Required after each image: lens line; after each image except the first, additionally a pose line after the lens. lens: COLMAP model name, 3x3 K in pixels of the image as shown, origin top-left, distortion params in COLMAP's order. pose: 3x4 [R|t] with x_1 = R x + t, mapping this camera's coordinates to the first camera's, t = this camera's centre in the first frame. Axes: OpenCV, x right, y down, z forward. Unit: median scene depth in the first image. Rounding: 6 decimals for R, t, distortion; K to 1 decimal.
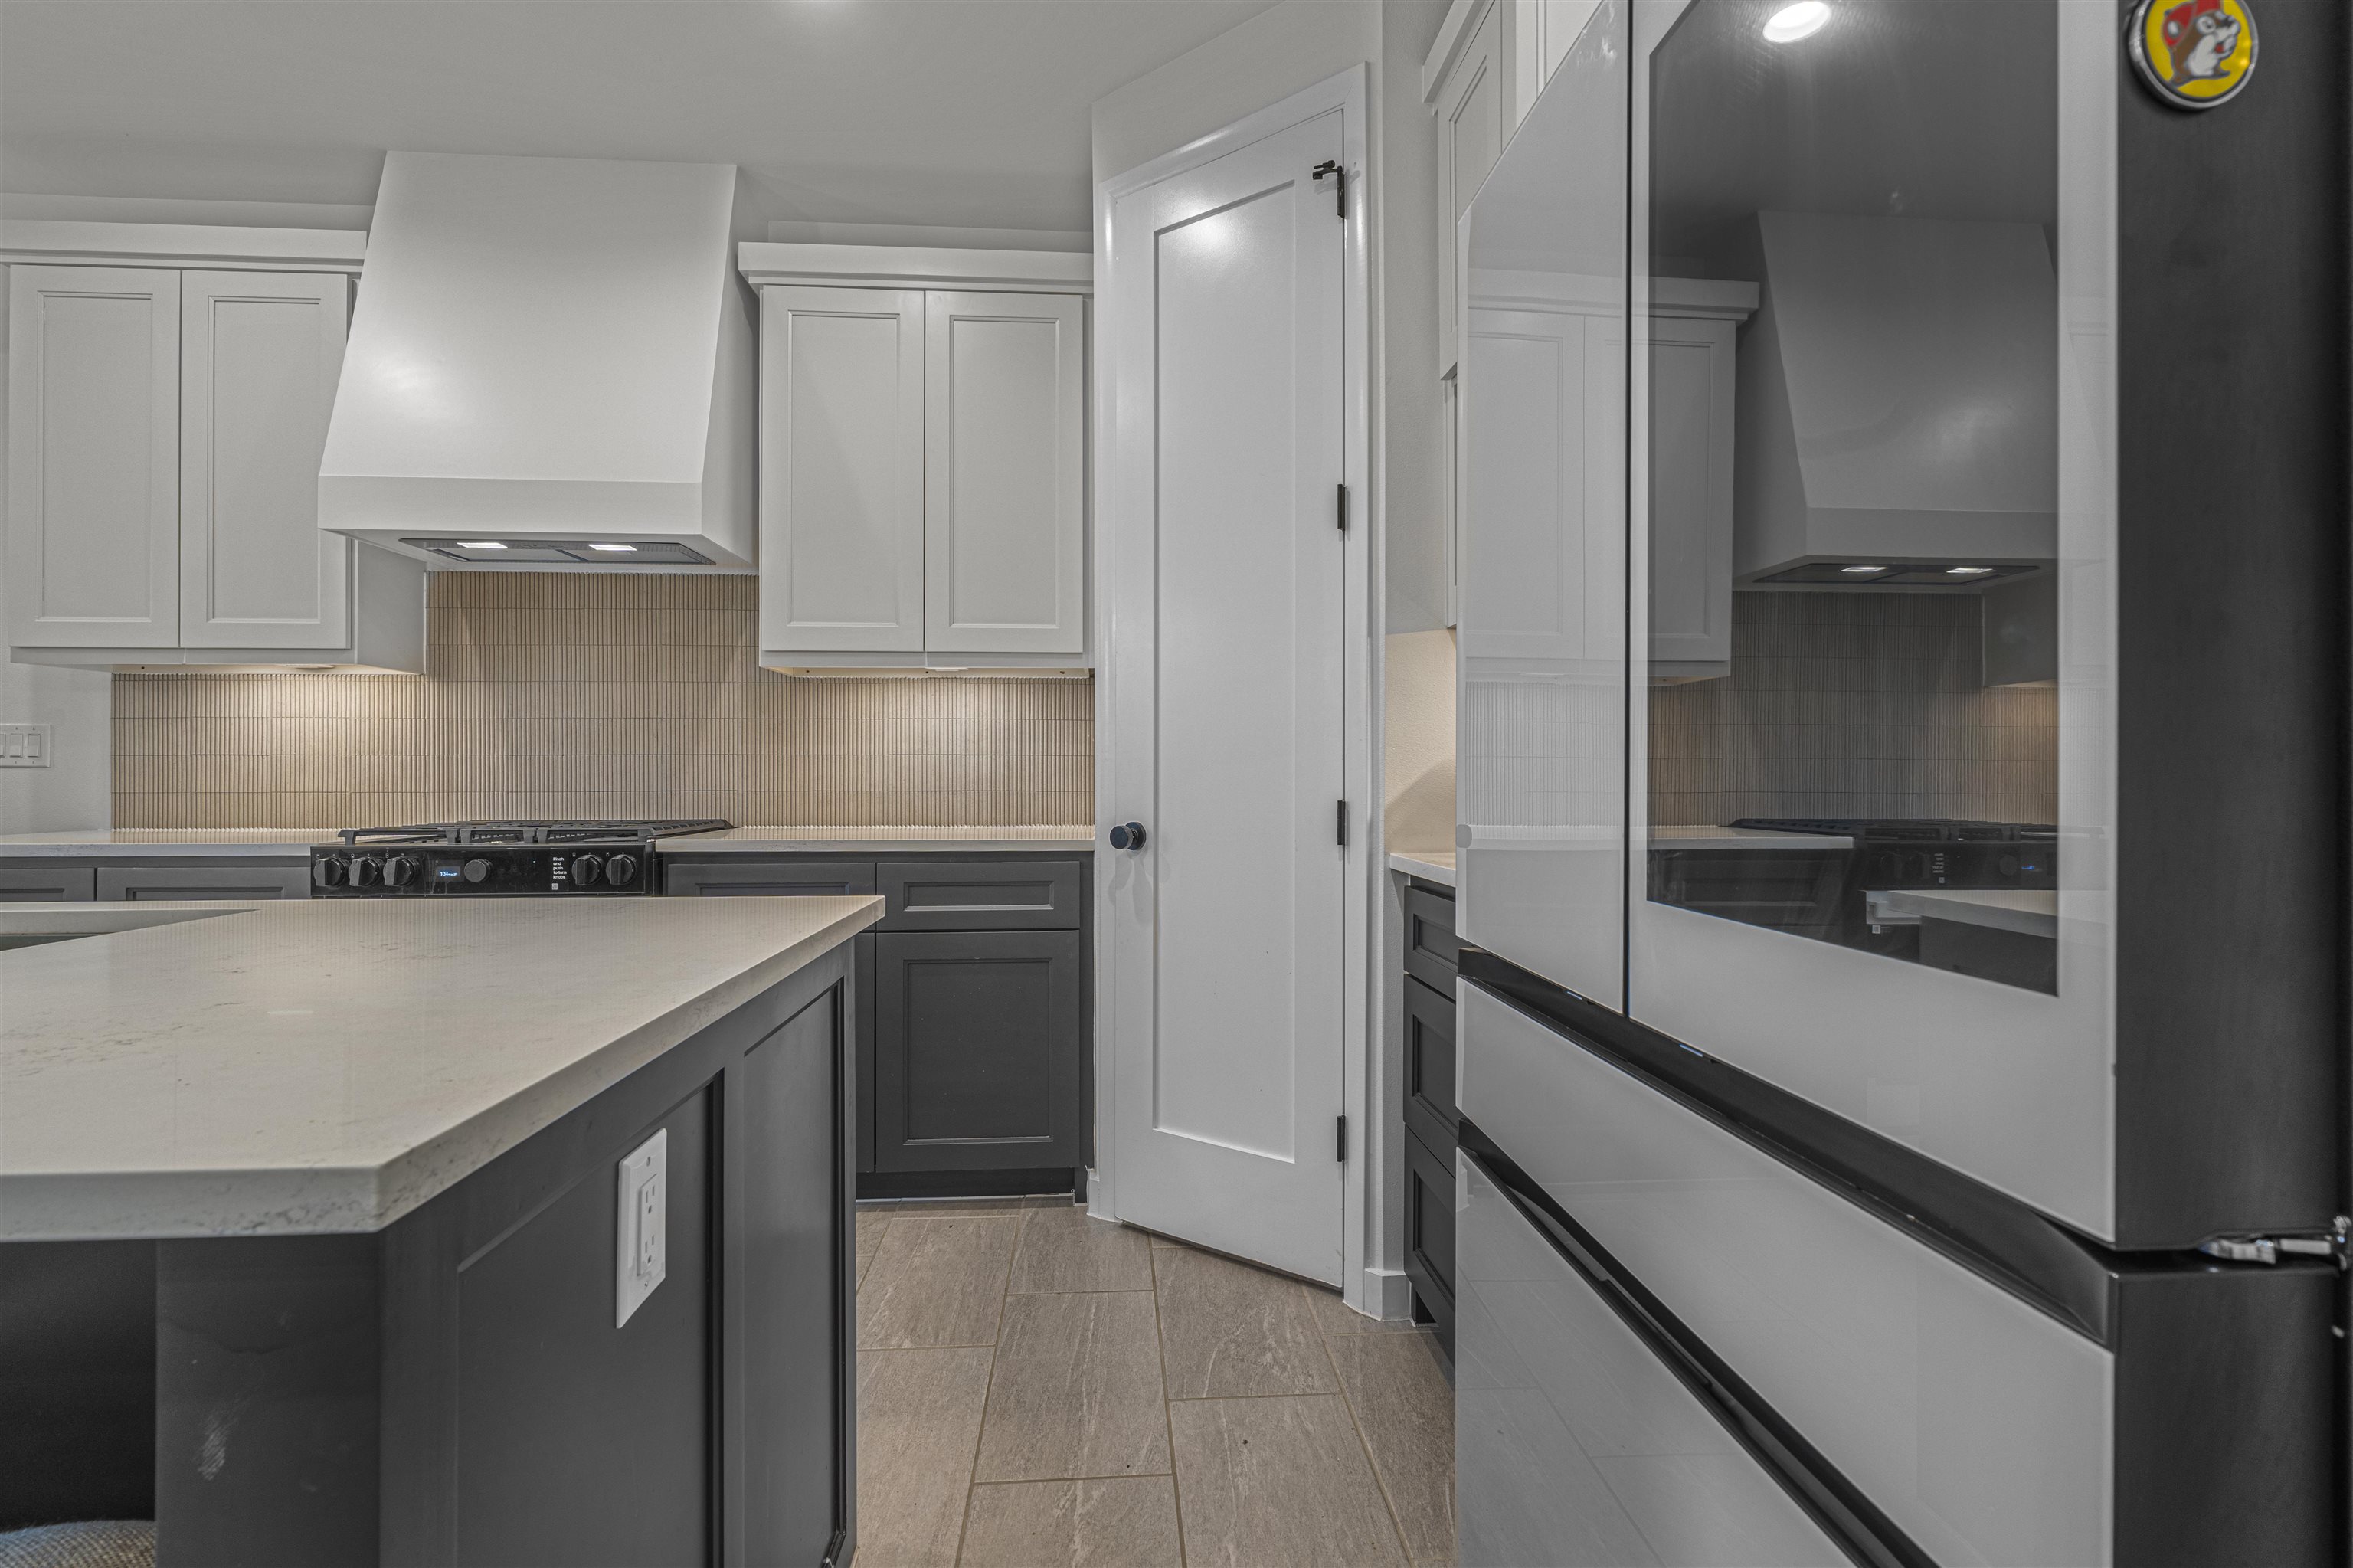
lens RADIAL K [[1138.2, 0, 1179.6], [0, 1138.2, 759.6], [0, 0, 1]] dist [-0.001491, 0.000074]
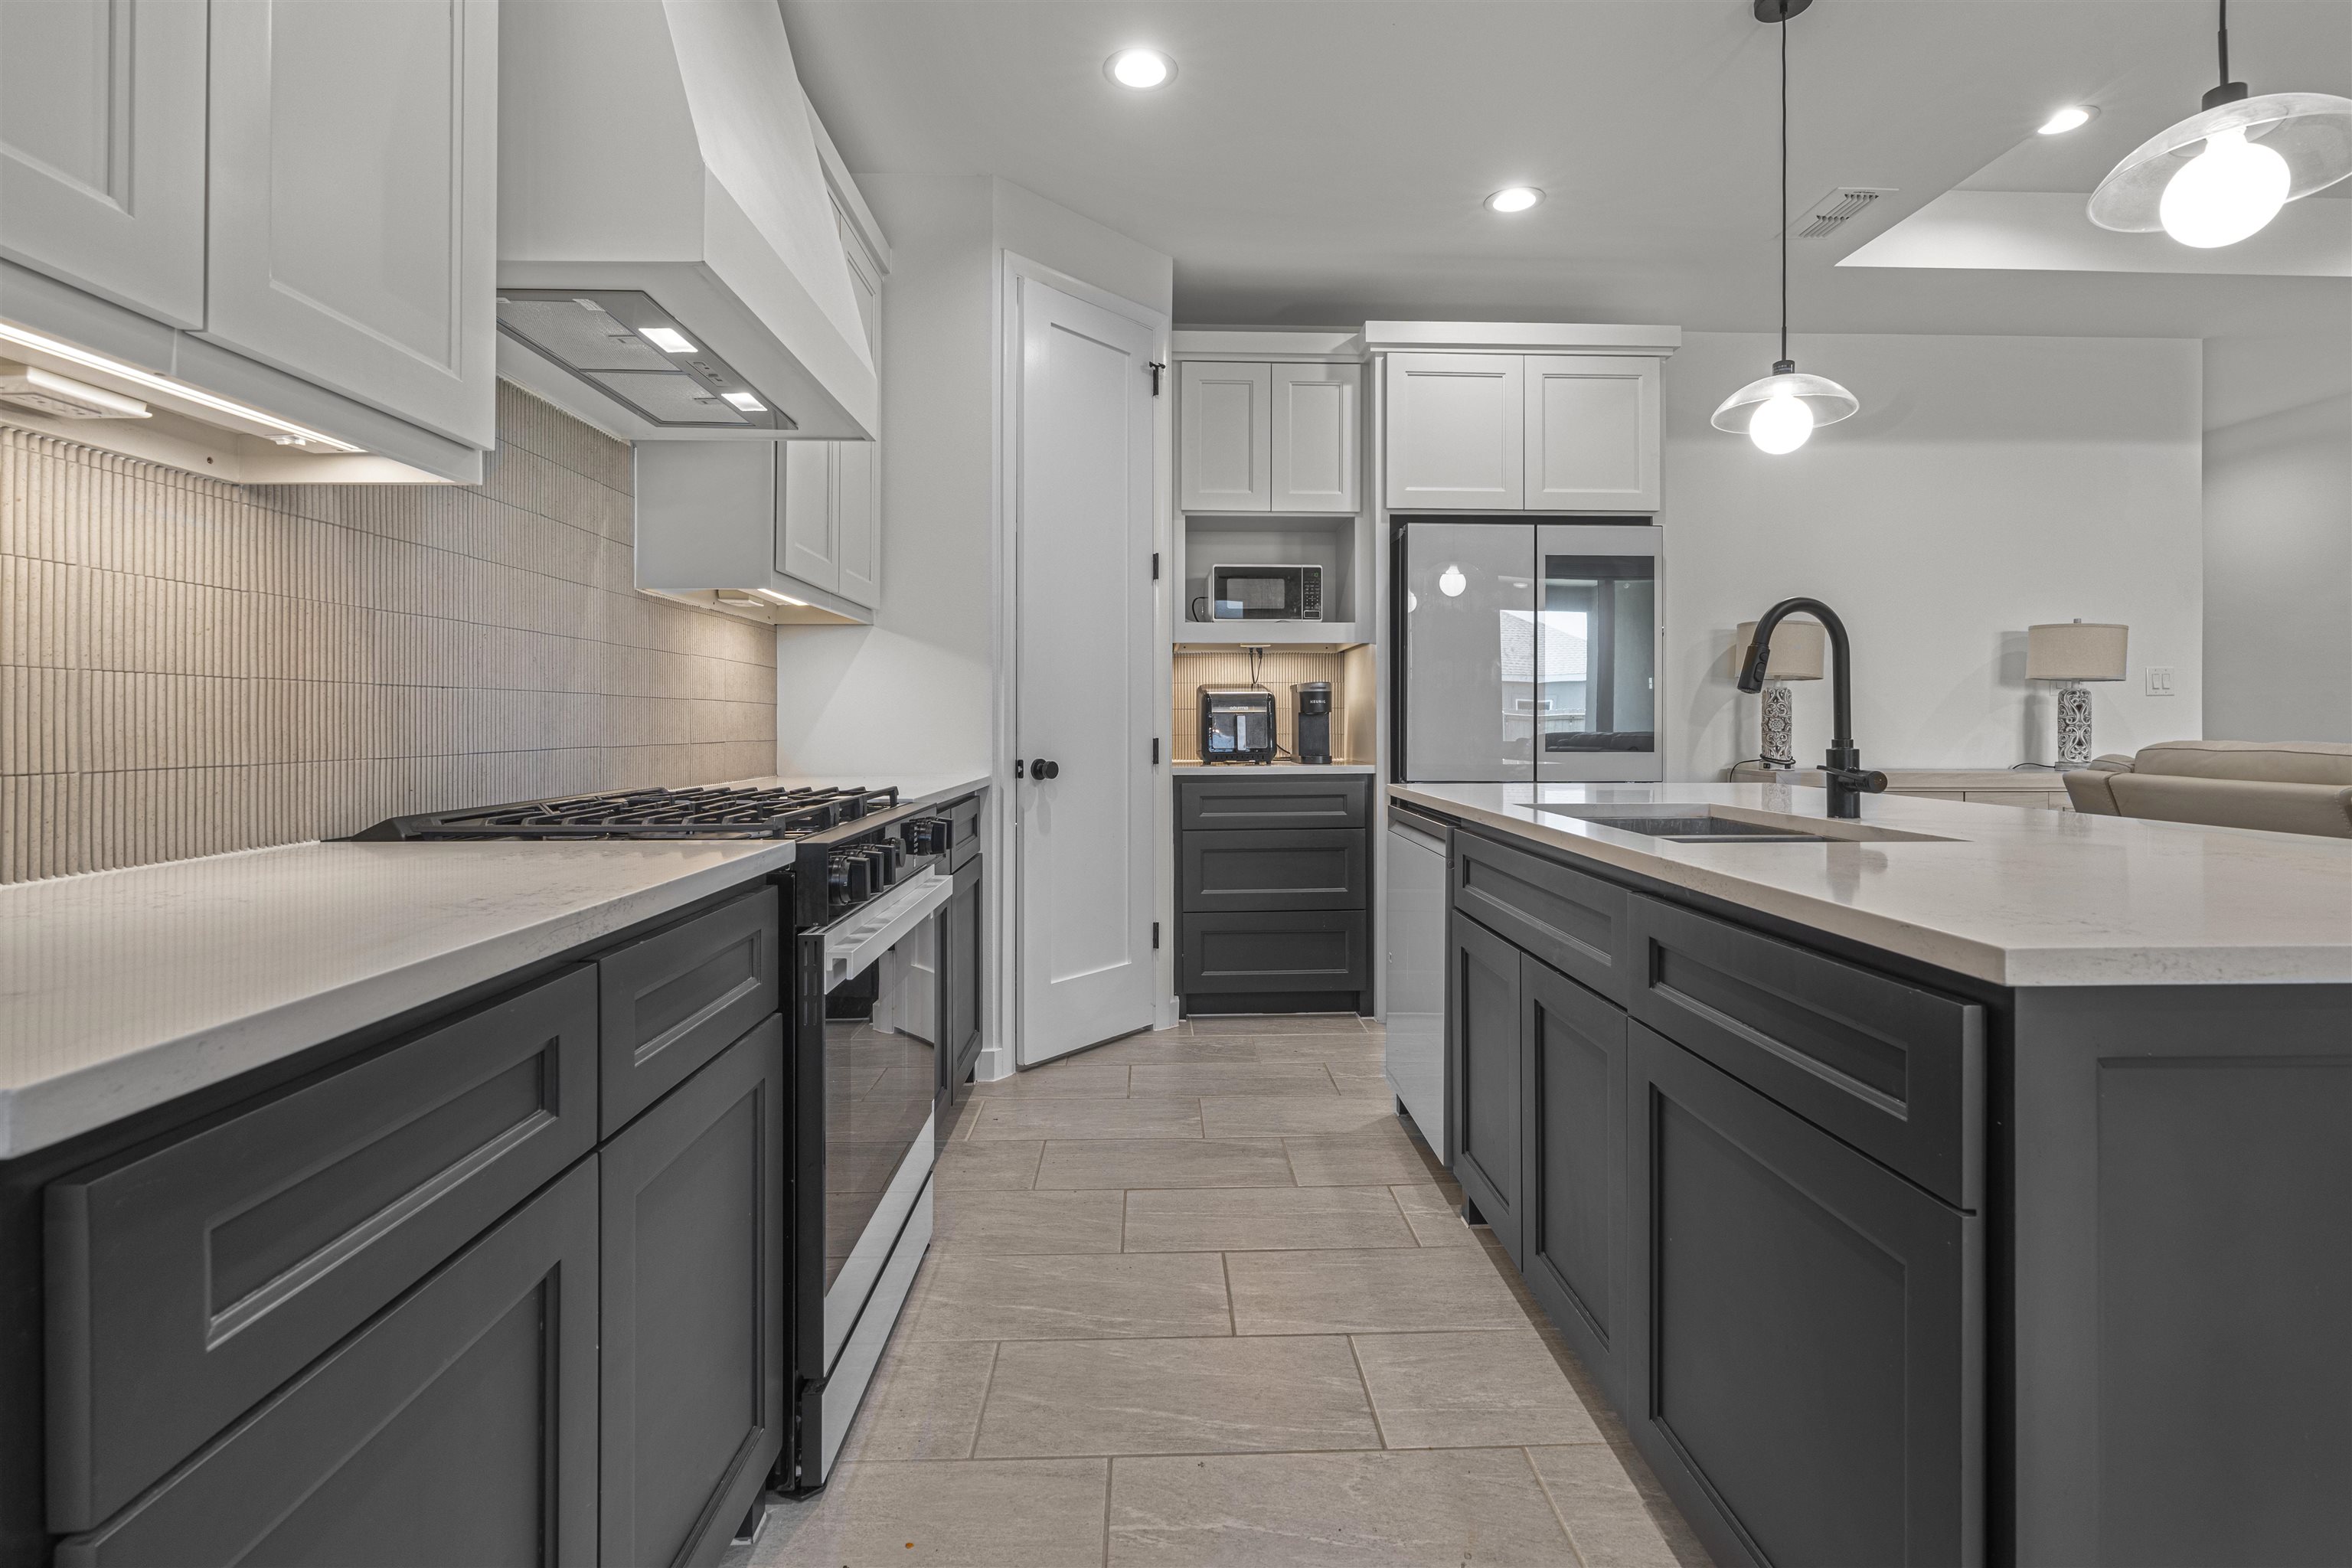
lens RADIAL K [[1100.0, 0, 1197.8], [0, 1100.0, 714.8], [0, 0, 1]] dist [-0.000036, -0.000219]
pose [[0.015331, 0.006128, 0.999864, -1.105258], [-0.012344, 0.999906, -0.005939, 0.008169], [-0.999806, -0.012251, 0.015405, 0.666736]]
